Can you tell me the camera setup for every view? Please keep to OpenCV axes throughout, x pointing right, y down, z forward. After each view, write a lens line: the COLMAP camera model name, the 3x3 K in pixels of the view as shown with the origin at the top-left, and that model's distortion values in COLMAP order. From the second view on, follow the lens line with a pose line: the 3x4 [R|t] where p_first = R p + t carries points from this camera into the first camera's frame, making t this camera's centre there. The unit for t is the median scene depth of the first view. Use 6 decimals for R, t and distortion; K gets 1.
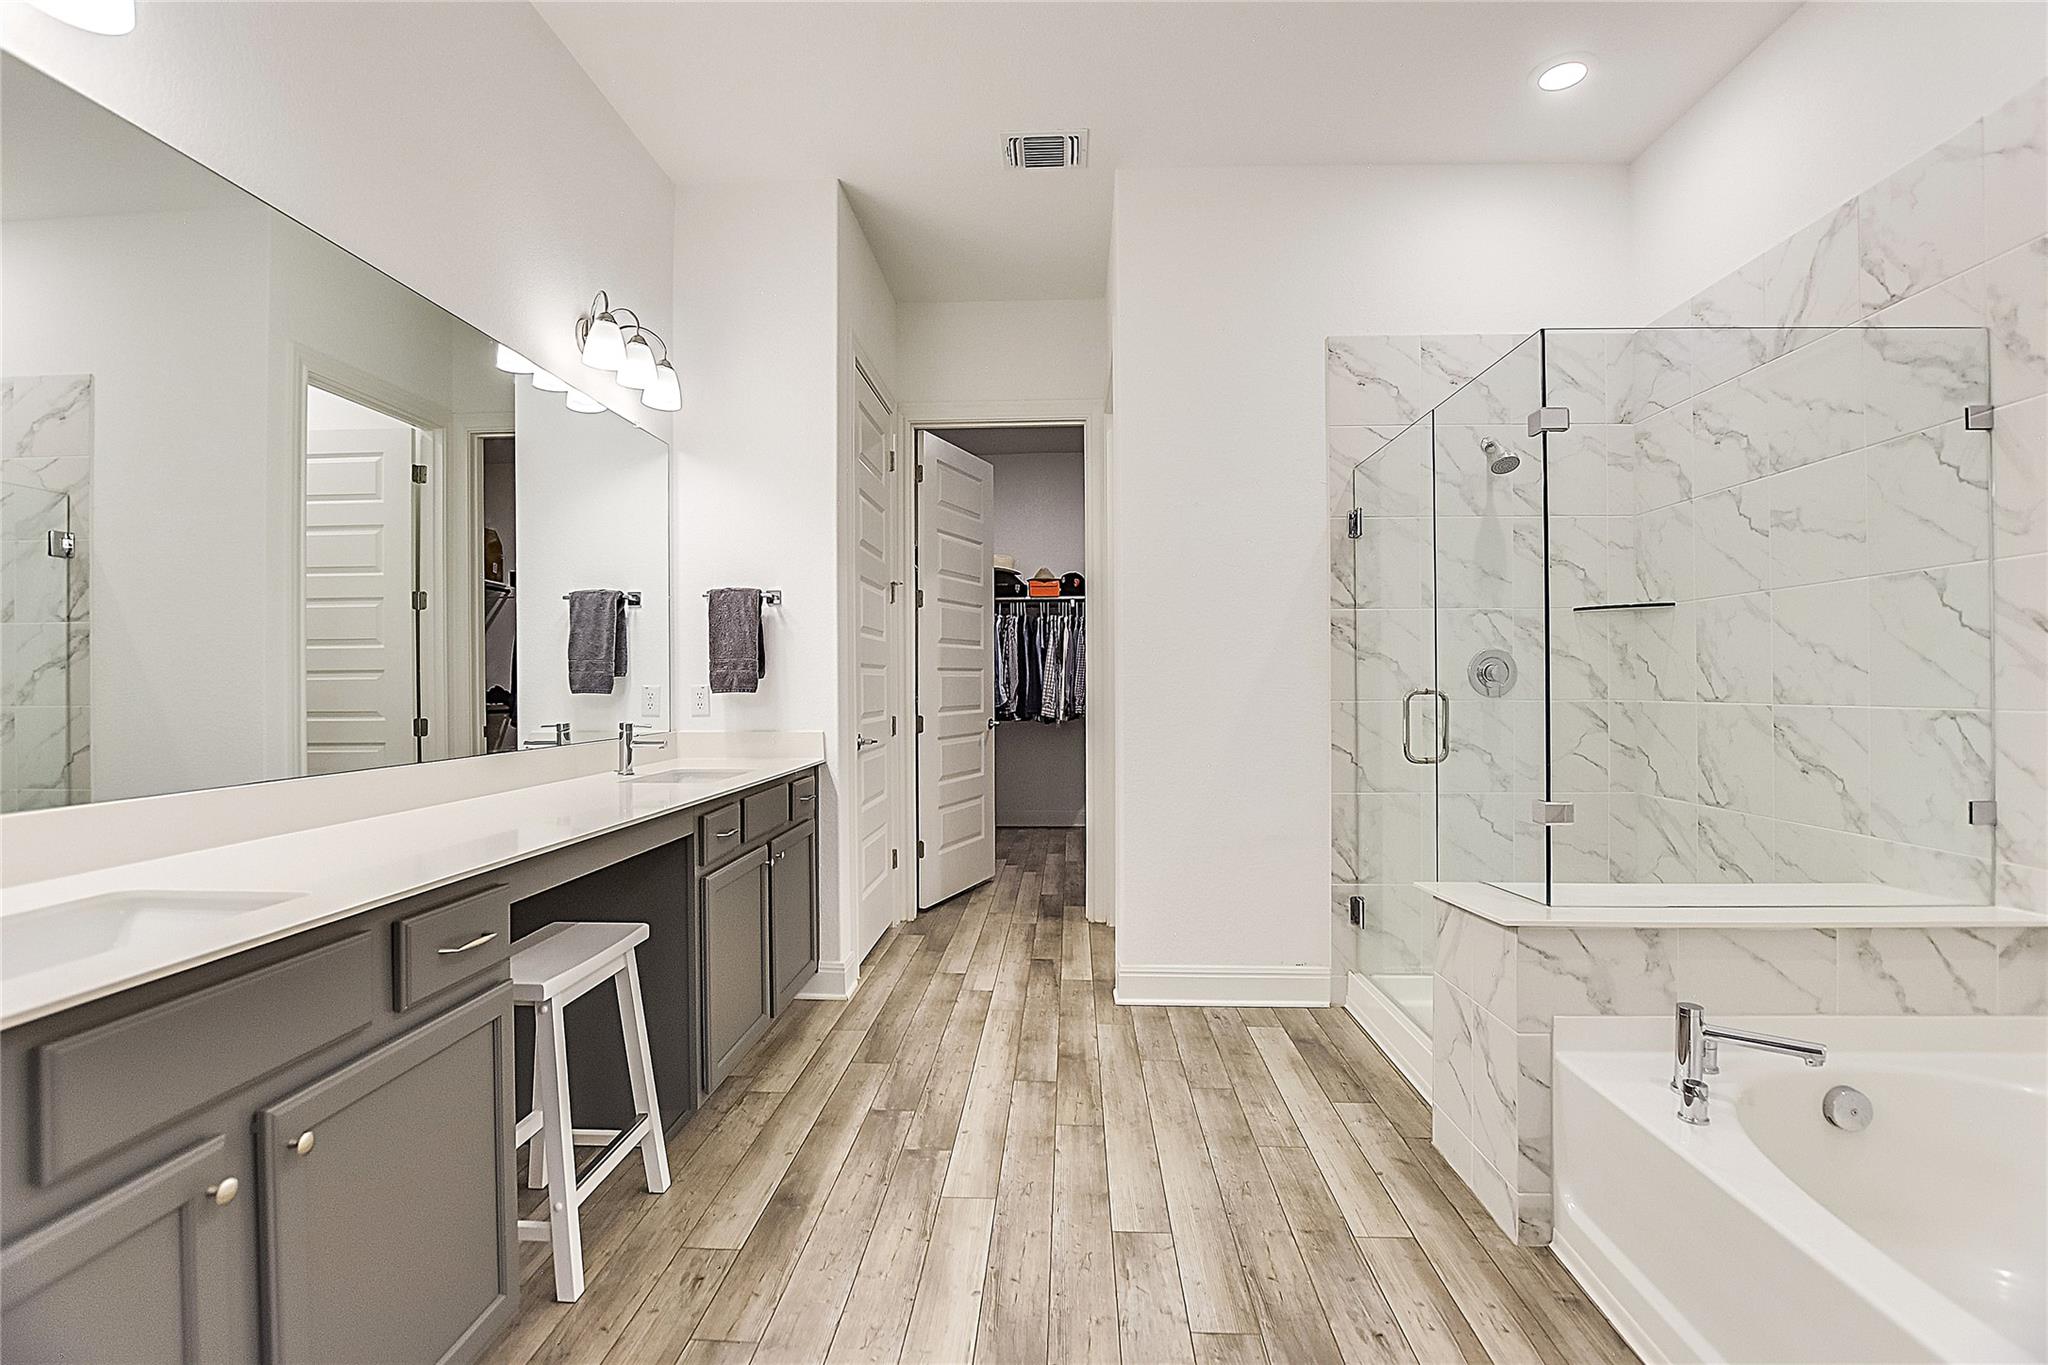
lens RADIAL K [[941.2, 0, 1018.6], [0, 941.2, 685.3], [0, 0, 1]] dist [-0.021727, 0.000276]
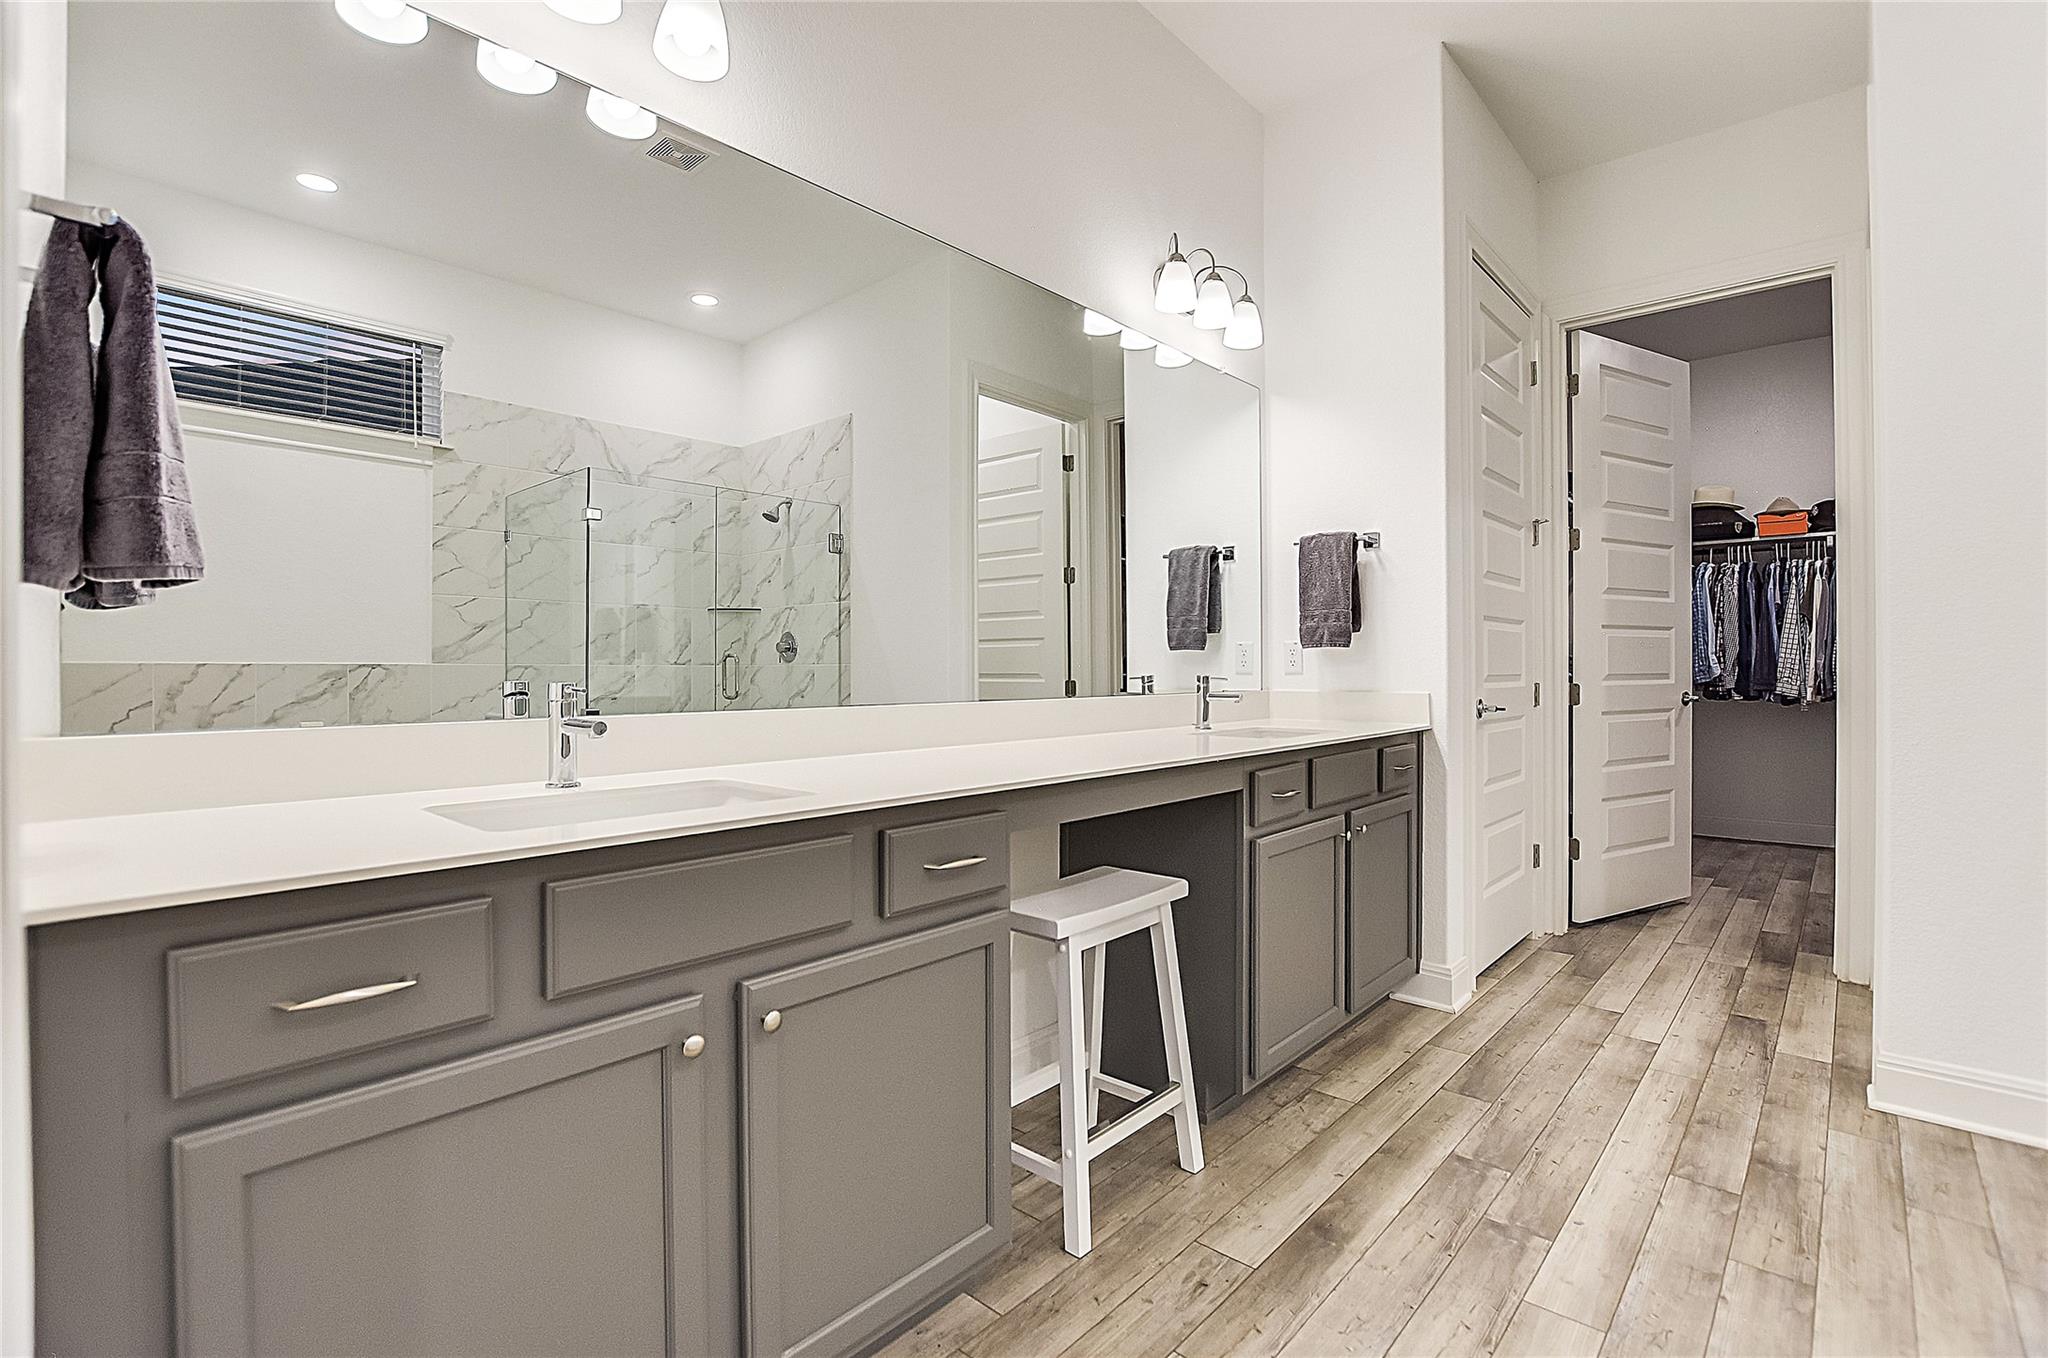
lens RADIAL K [[939.0, 0, 1035.3], [0, 939.0, 668.5], [0, 0, 1]] dist [-0.027671, 0.003320]
pose [[0.780954, 0.003352, -0.624580, 0.045371], [-0.005024, 0.999987, -0.000914, 0.030879], [0.624569, 0.003852, 0.780960, 0.119191]]
